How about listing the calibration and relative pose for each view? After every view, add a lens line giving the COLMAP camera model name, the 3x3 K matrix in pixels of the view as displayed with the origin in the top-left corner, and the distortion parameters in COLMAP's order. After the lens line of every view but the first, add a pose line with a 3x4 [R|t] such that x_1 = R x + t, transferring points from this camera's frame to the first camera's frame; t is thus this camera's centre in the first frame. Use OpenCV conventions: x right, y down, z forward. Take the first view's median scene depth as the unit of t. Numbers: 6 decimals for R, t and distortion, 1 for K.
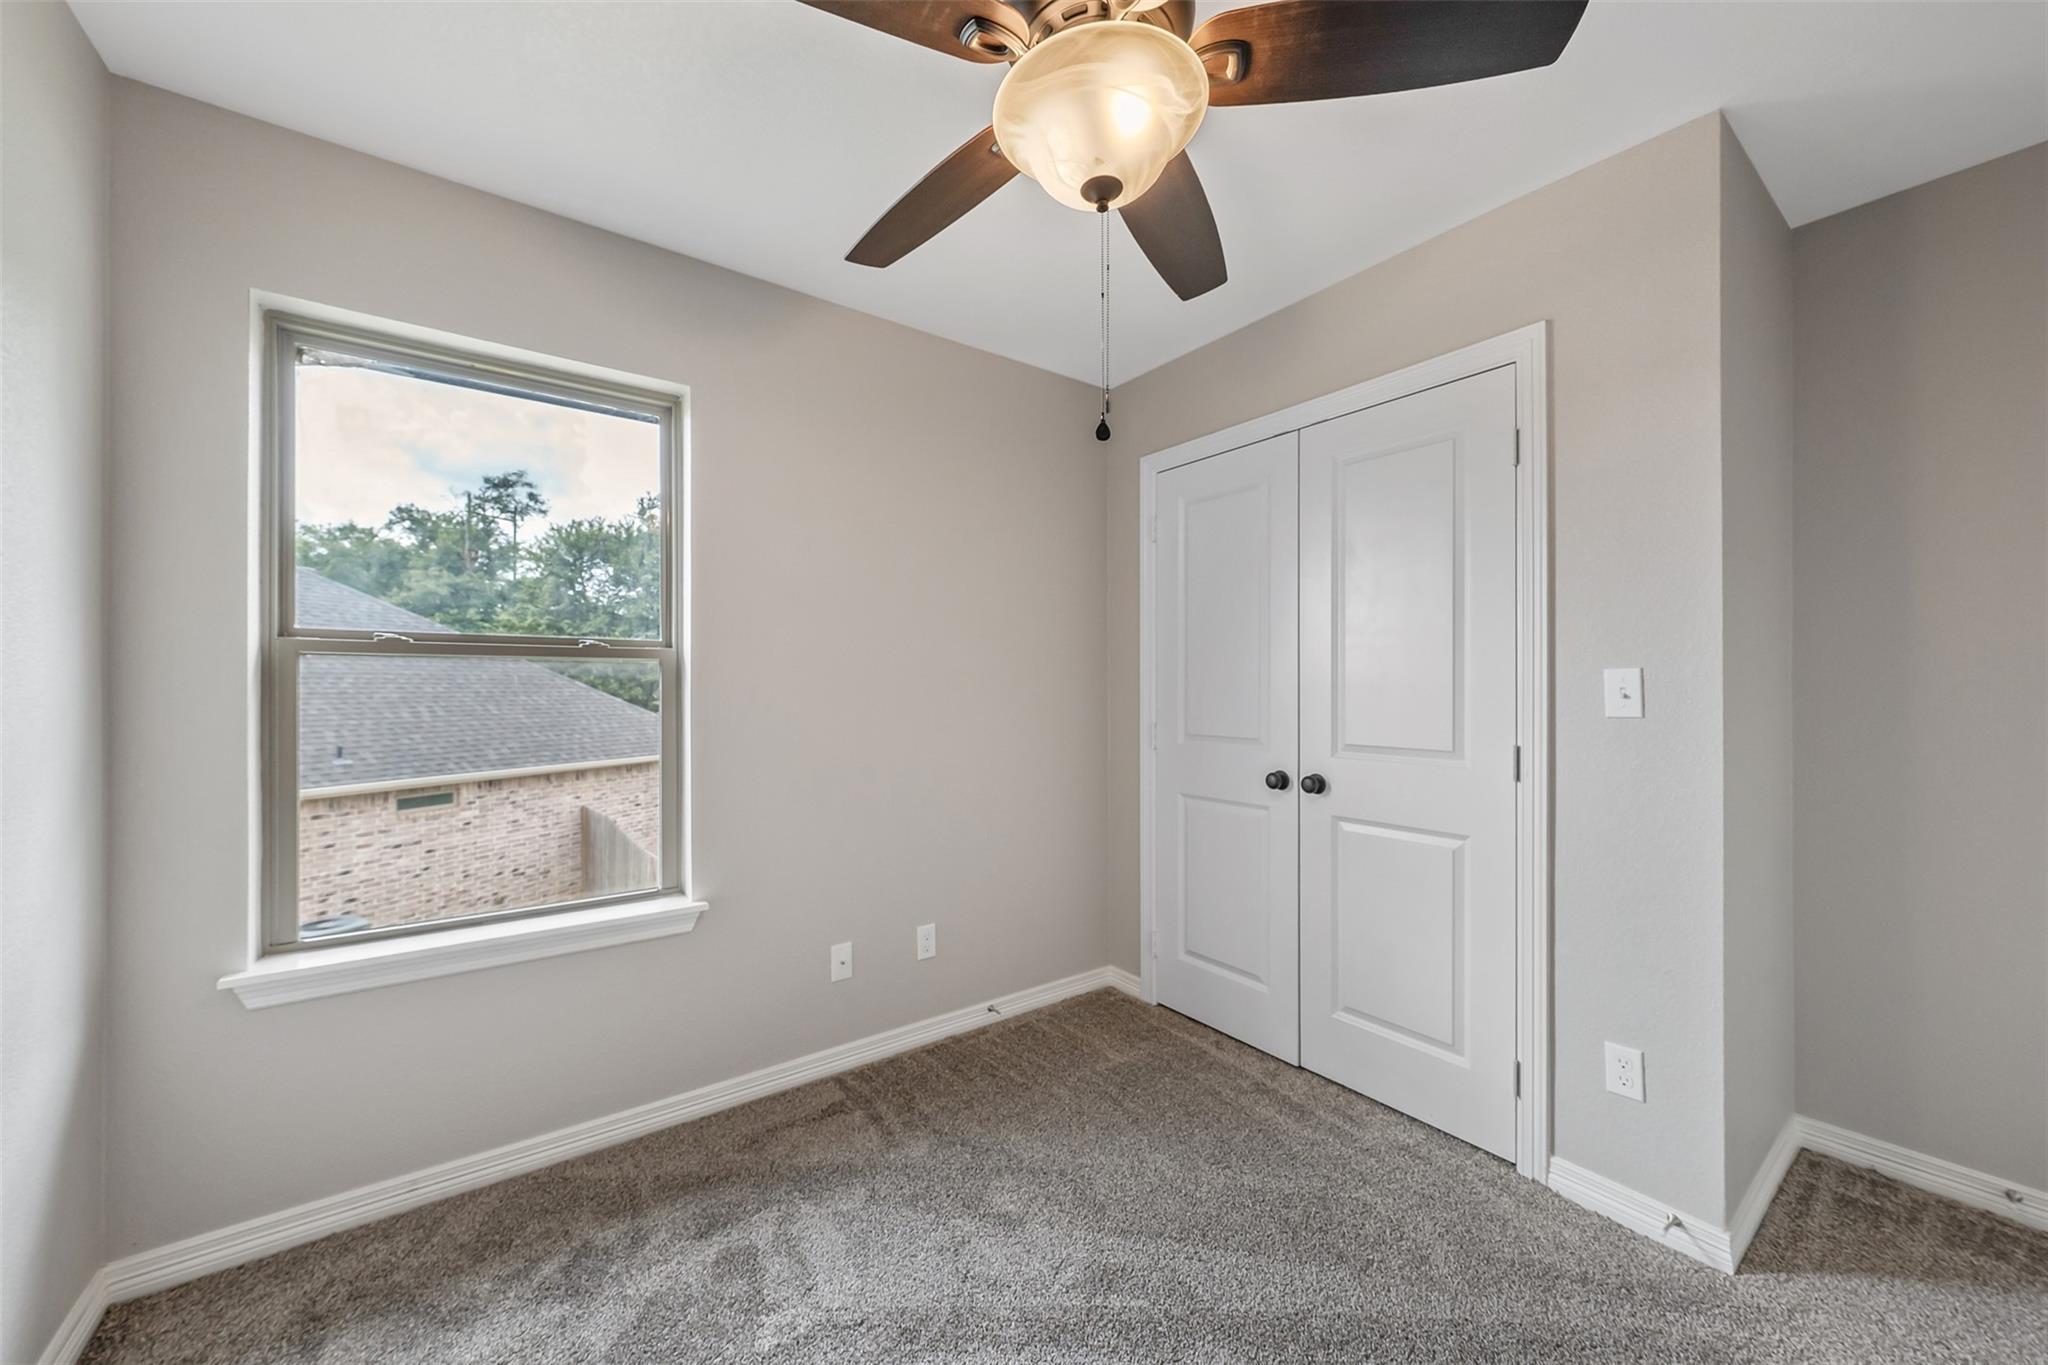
lens RADIAL K [[764.2, 0, 1033.4], [0, 764.2, 678.4], [0, 0, 1]] dist [0.013500, 0.000167]
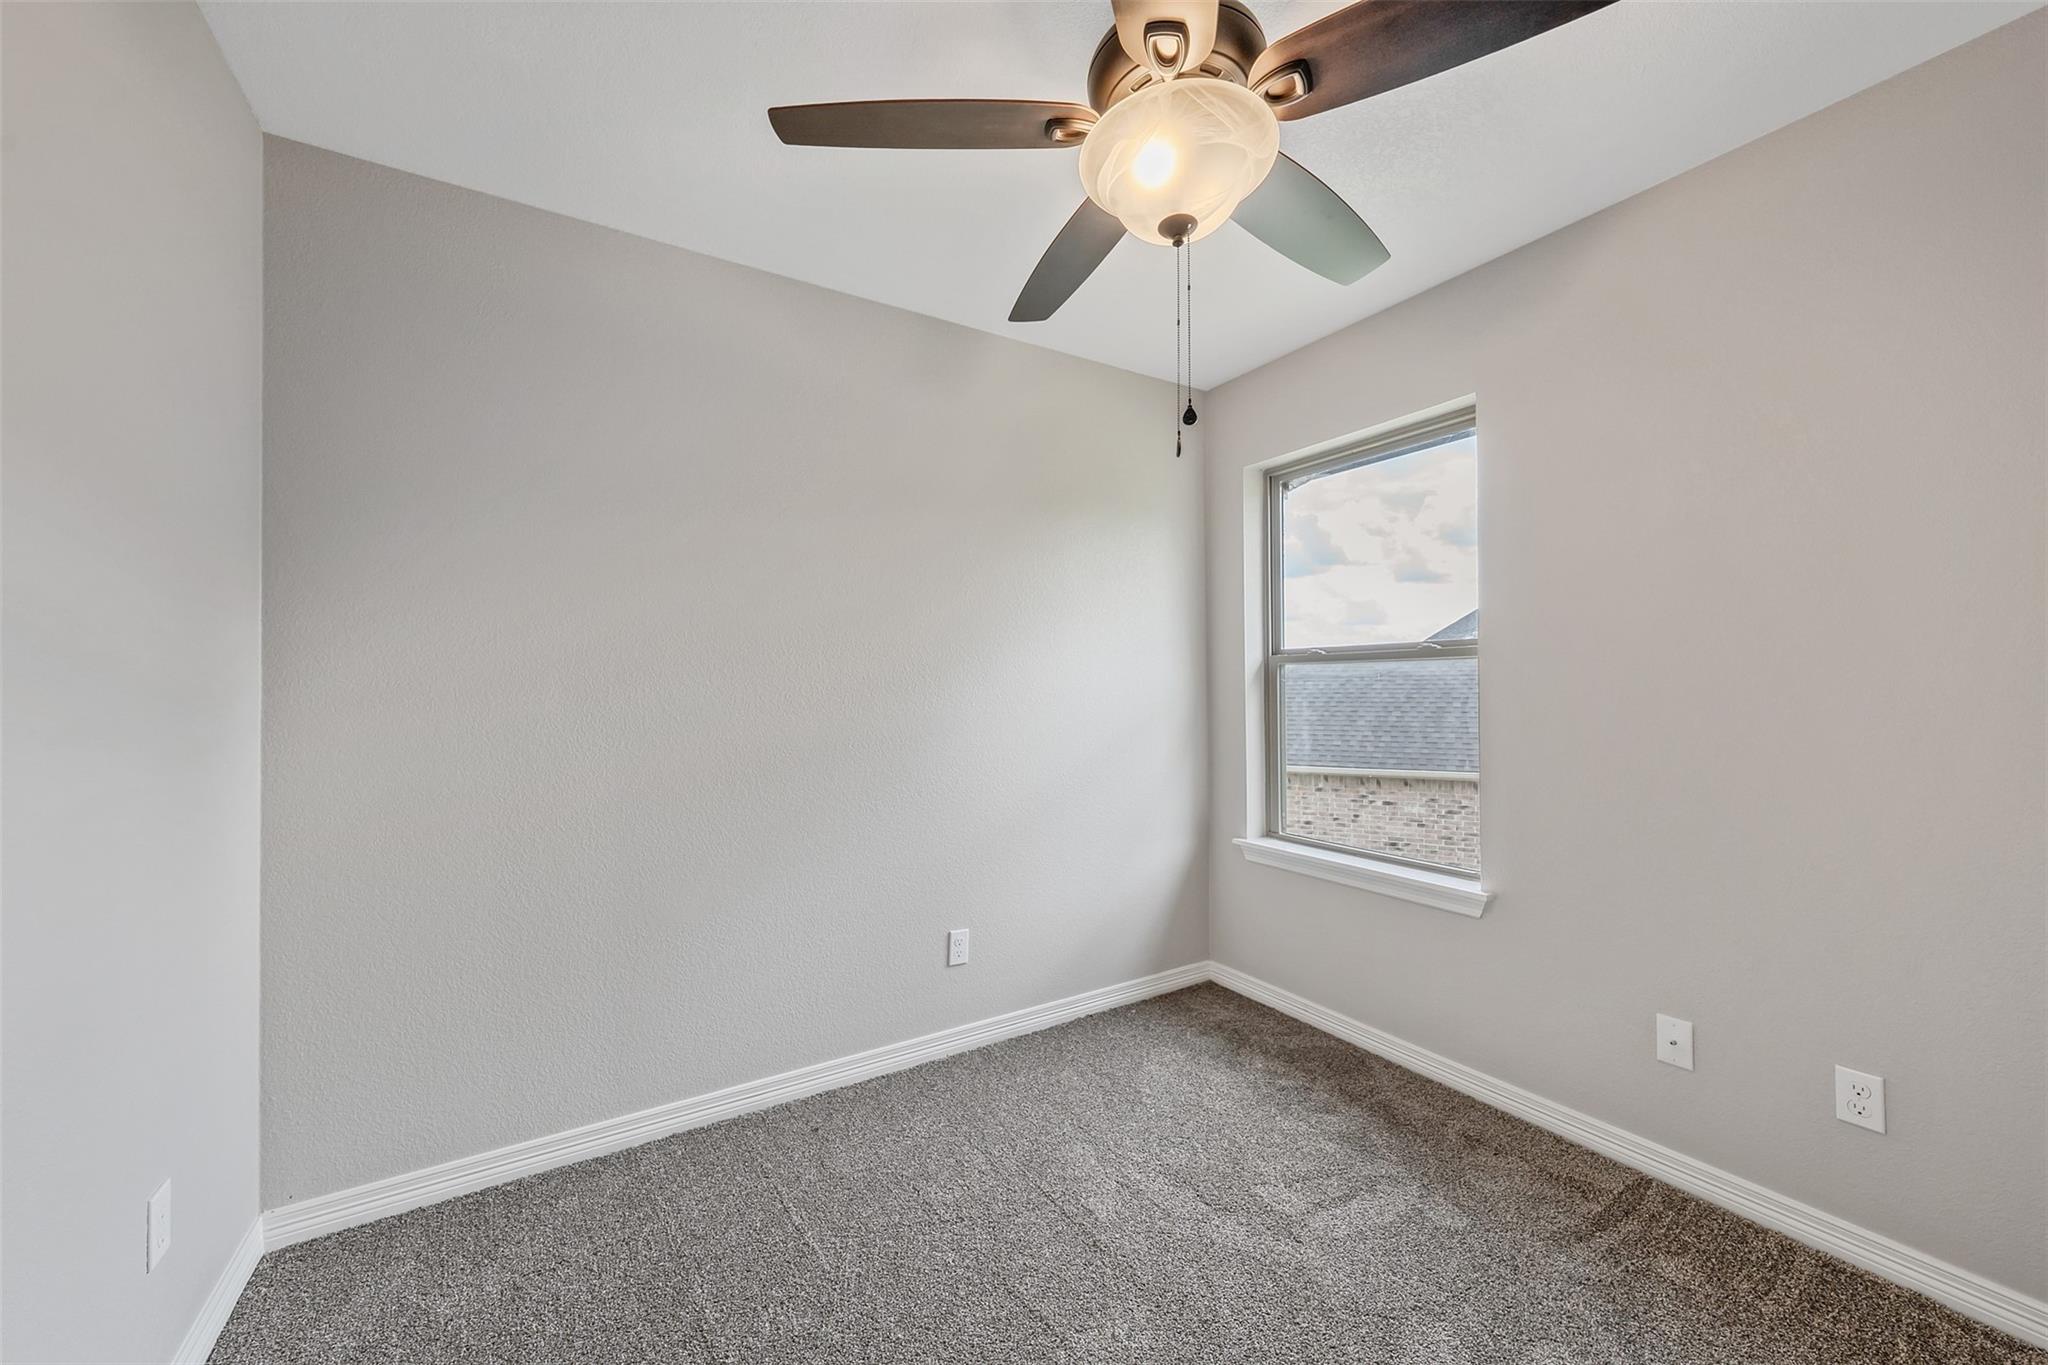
lens RADIAL K [[764.2, 0, 1028.1], [0, 764.2, 685.8], [0, 0, 1]] dist [0.013500, 0.000167]
pose [[-0.067641, -0.006633, -0.997688, 0.696106], [0.007577, 0.999946, -0.007162, 0.020794], [0.997681, -0.008044, -0.067587, 0.513463]]
